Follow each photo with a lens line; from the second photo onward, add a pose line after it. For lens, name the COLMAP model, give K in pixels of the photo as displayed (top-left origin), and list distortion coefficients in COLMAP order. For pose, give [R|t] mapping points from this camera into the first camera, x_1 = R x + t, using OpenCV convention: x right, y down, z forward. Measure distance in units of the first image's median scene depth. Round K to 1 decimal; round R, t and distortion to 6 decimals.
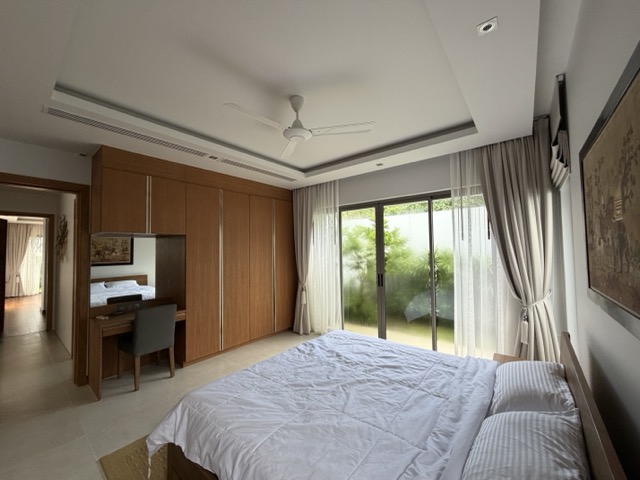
lens RADIAL K [[255.0, 0, 317.9], [0, 255.0, 241.4], [0, 0, 1]] dist [-0.001181, -0.000211]
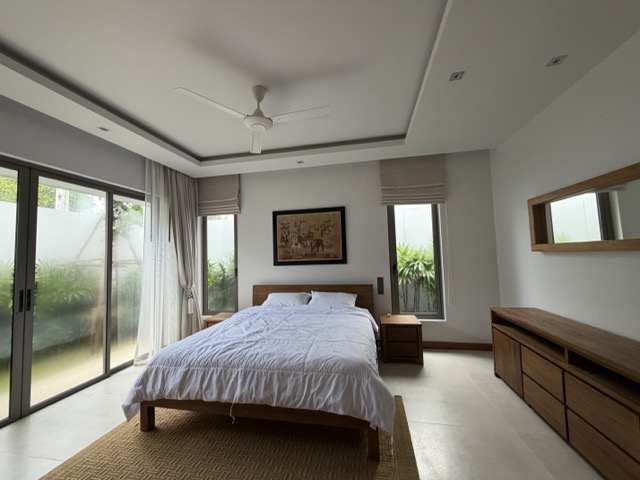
lens RADIAL K [[255.0, 0, 317.9], [0, 255.0, 241.4], [0, 0, 1]] dist [-0.001181, -0.000211]
pose [[-0.466134, 0.081316, 0.880969, -0.983501], [-0.002745, 0.995629, -0.093352, 0.125134], [-0.884710, -0.045932, -0.463873, 1.166032]]
